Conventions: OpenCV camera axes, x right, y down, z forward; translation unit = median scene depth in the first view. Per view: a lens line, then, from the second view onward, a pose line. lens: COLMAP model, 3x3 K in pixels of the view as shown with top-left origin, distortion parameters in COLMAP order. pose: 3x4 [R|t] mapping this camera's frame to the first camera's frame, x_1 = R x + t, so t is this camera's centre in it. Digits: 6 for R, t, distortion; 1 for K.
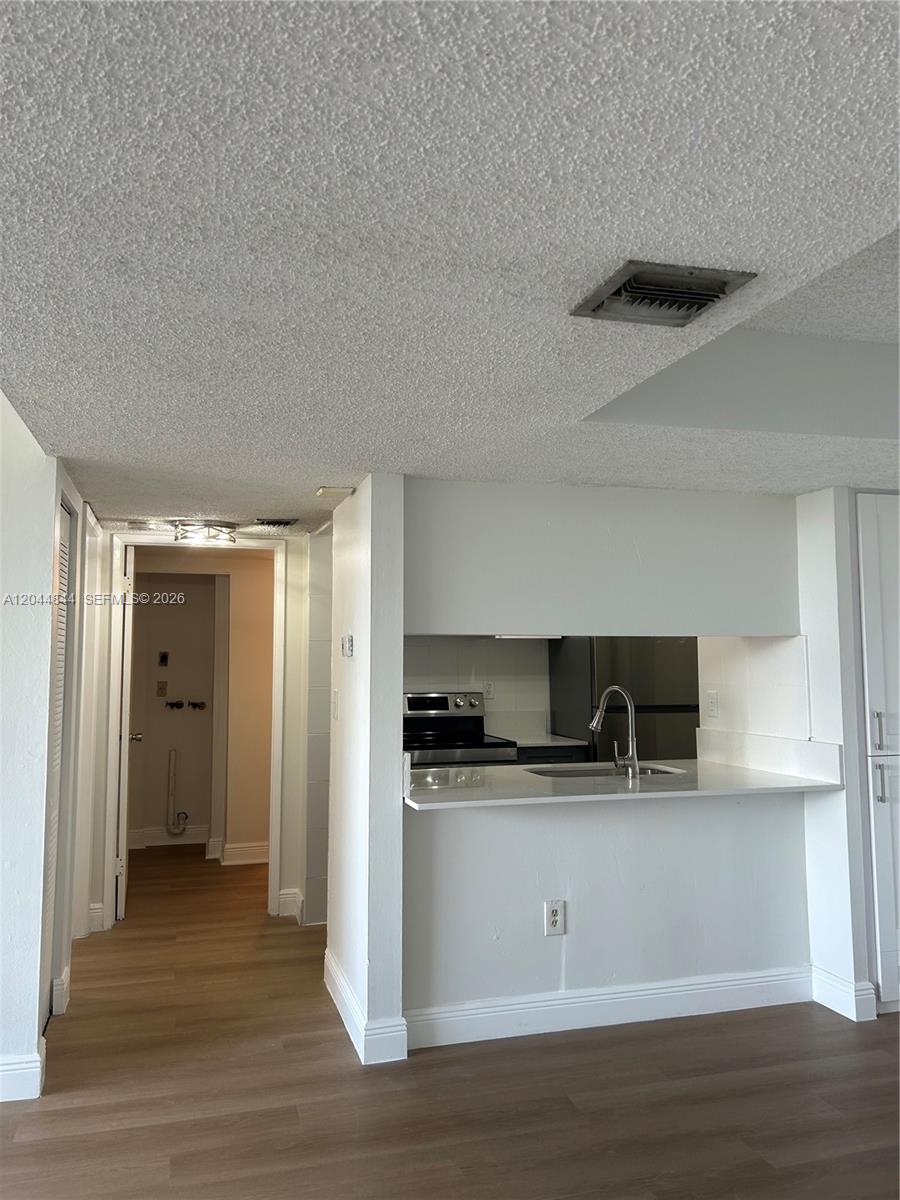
lens RADIAL K [[902.4, 0, 435.5], [0, 902.4, 583.4], [0, 0, 1]] dist [0.019574, -0.007230]
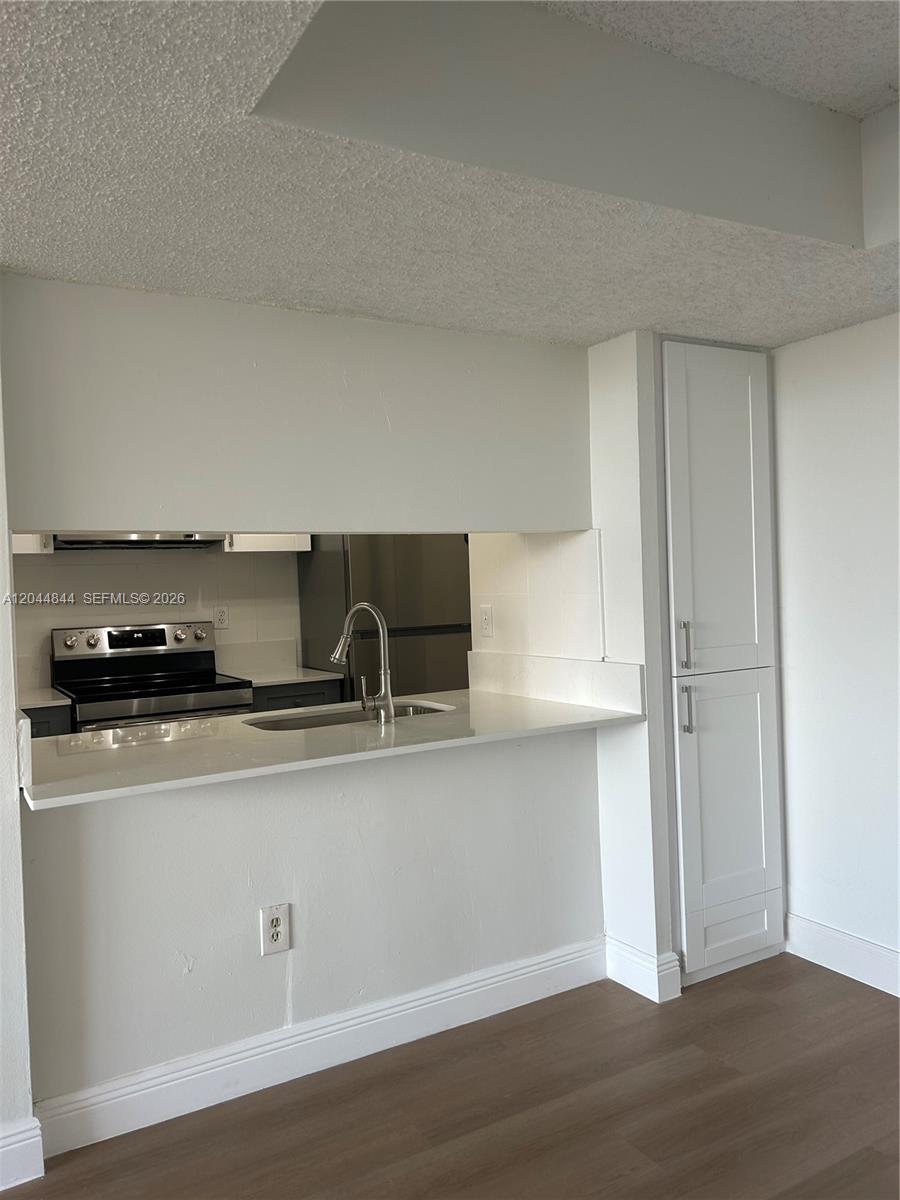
lens RADIAL K [[898.5, 0, 444.3], [0, 898.5, 594.2], [0, 0, 1]] dist [0.009202, -0.012177]
pose [[0.968483, -0.034739, 0.246644, 0.089805], [0.012670, 0.995815, 0.090507, 0.044071], [-0.248756, -0.084529, 0.964871, 0.293548]]
